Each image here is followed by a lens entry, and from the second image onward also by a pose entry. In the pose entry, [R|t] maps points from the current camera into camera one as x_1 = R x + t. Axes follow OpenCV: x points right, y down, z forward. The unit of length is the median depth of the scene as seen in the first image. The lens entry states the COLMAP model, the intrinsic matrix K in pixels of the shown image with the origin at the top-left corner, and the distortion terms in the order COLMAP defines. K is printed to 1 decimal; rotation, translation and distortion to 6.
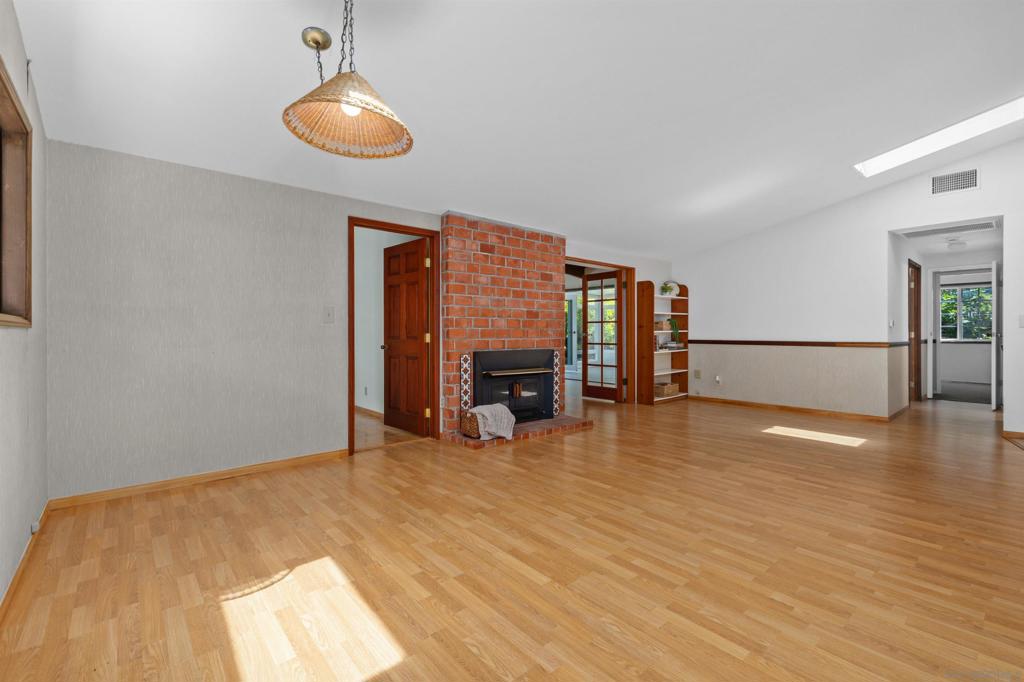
lens RADIAL K [[440.0, 0, 518.4], [0, 440.0, 335.7], [0, 0, 1]] dist [0.002236, 0.000277]
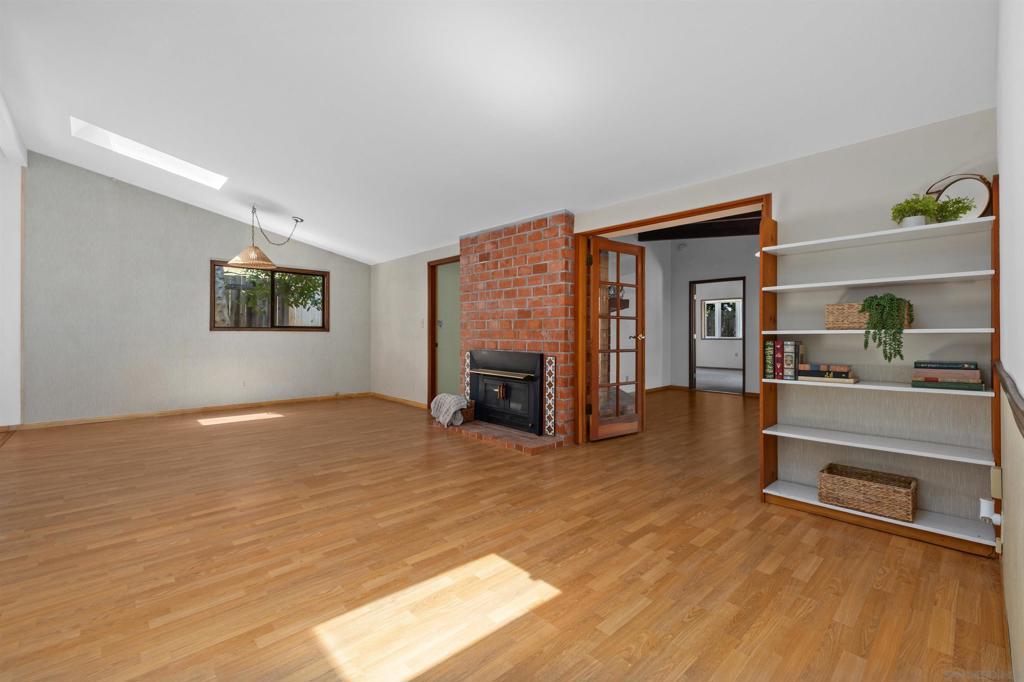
lens RADIAL K [[440.0, 0, 518.4], [0, 440.0, 335.7], [0, 0, 1]] dist [0.002236, 0.000277]
pose [[0.034067, 0.005238, -0.999406, 0.975536], [-0.009940, 0.999939, 0.004902, -0.007667], [0.999370, 0.009767, 0.034117, 0.992097]]
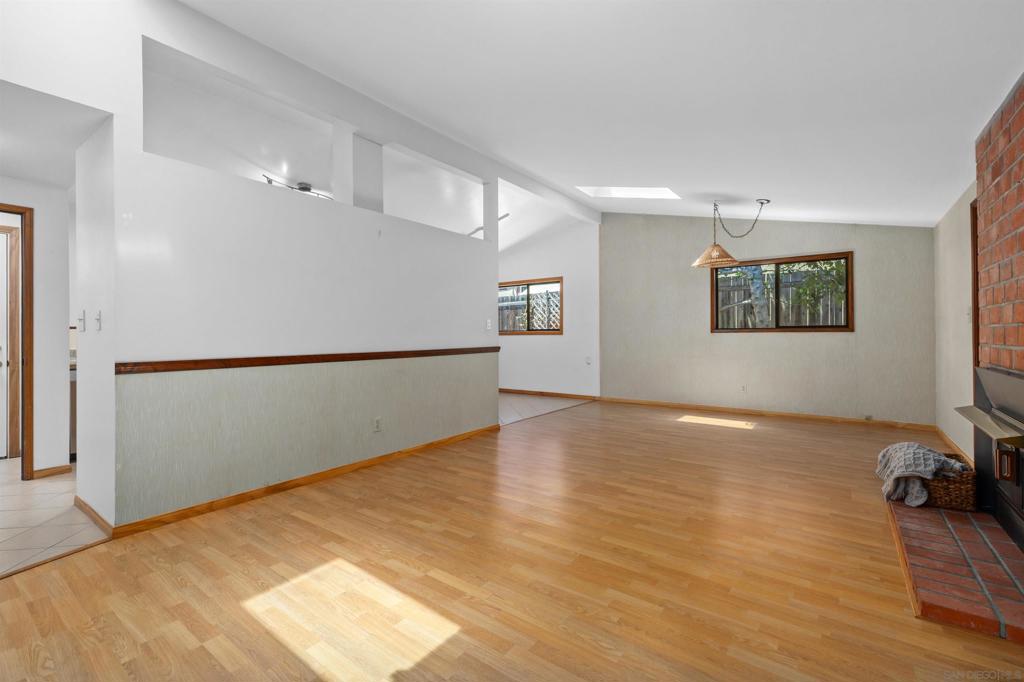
lens RADIAL K [[451.2, 0, 508.7], [0, 451.2, 334.3], [0, 0, 1]] dist [0.001076, 0.000143]
pose [[-0.980273, 0.005307, -0.197577, 0.561572], [0.004409, 0.999978, 0.004986, -0.010842], [0.197599, 0.004016, -0.980275, 1.328869]]
